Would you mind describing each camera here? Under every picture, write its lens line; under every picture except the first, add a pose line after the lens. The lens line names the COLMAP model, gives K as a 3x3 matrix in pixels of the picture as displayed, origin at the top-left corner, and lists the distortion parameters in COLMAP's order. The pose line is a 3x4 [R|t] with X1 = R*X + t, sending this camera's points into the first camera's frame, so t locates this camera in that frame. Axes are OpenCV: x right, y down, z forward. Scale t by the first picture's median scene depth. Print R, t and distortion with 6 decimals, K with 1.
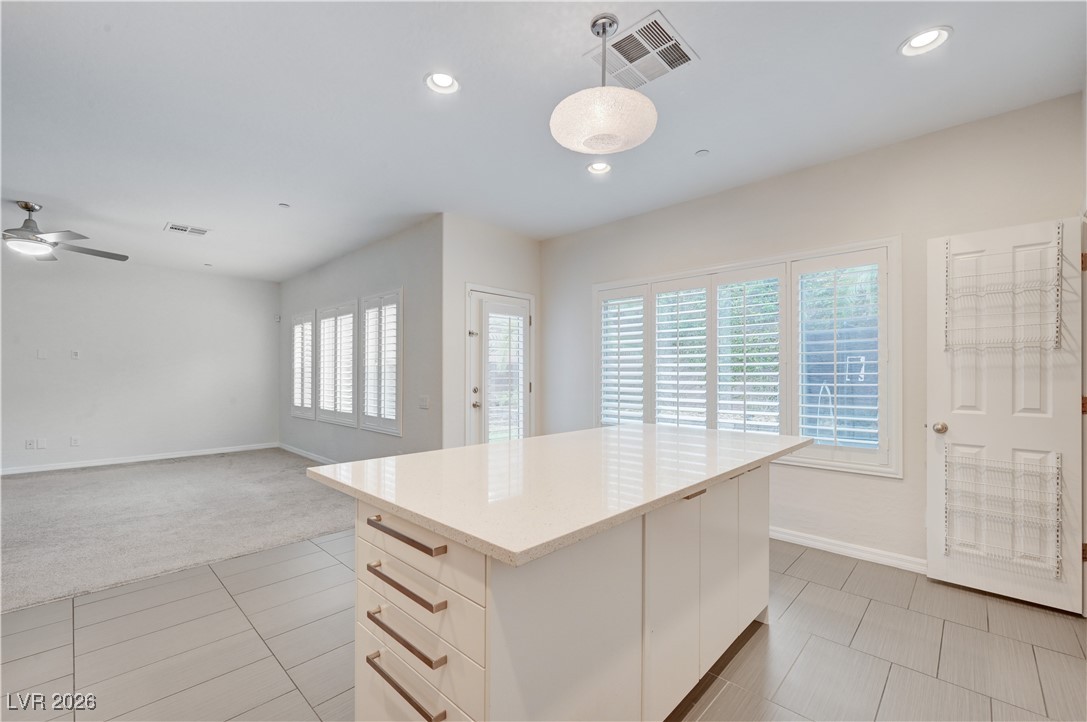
lens RADIAL K [[452.6, 0, 543.5], [0, 452.6, 361.0], [0, 0, 1]] dist [-0.001015, -0.000212]
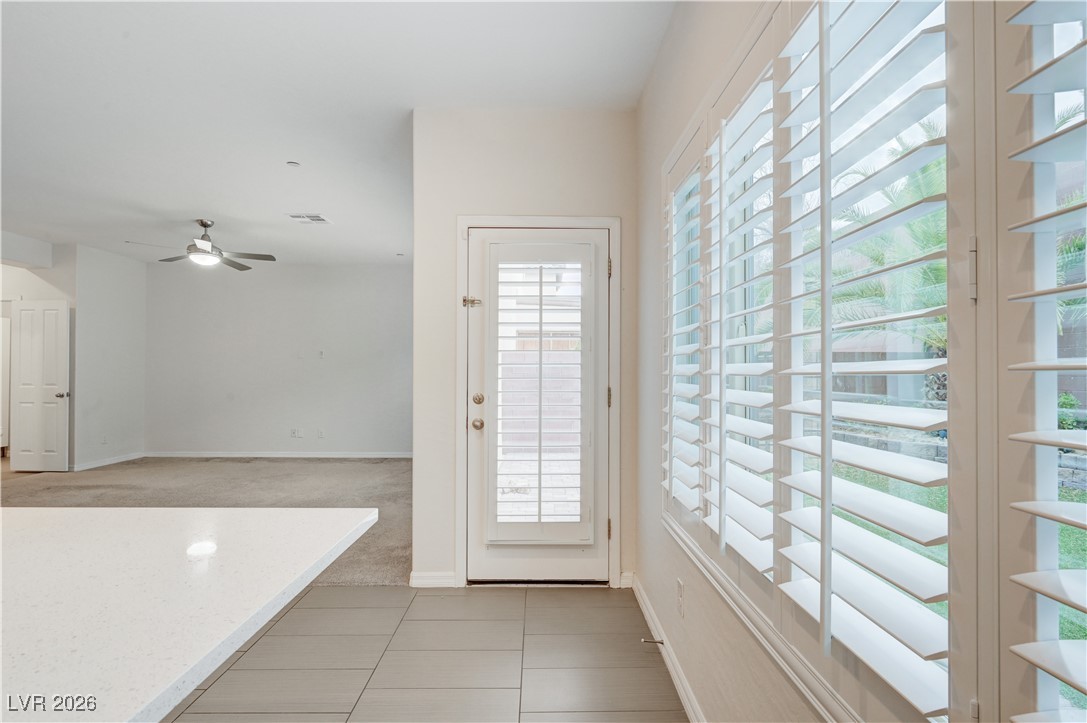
lens RADIAL K [[576.8, 0, 543.5], [0, 576.8, 361.5], [0, 0, 1]] dist [-0.000014, -0.000366]
pose [[0.698253, -0.012893, -0.715735, 0.442383], [0.021379, 0.999767, 0.002848, 0.016062], [0.715531, -0.017290, 0.698367, 0.546402]]
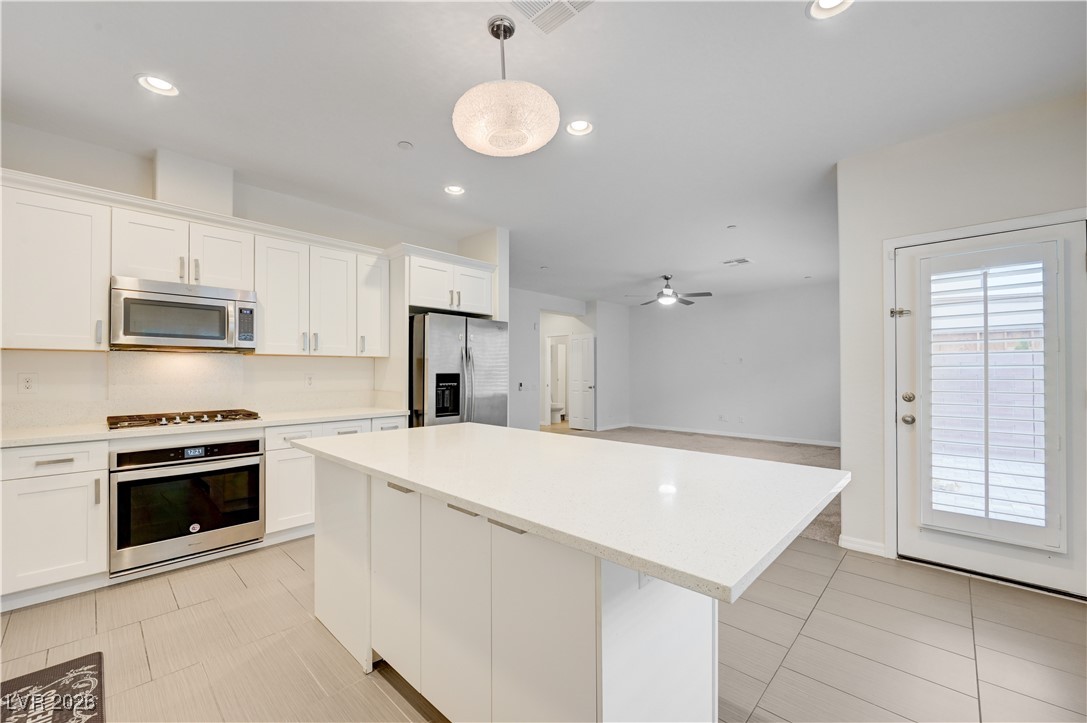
lens RADIAL K [[435.0, 0, 548.1], [0, 435.0, 367.8], [0, 0, 1]] dist [-0.000084, 0.000212]
pose [[0.014001, -0.013786, -0.999807, 0.483013], [0.032150, 0.999394, -0.013330, 0.012792], [0.999385, -0.031957, 0.014436, 0.467548]]
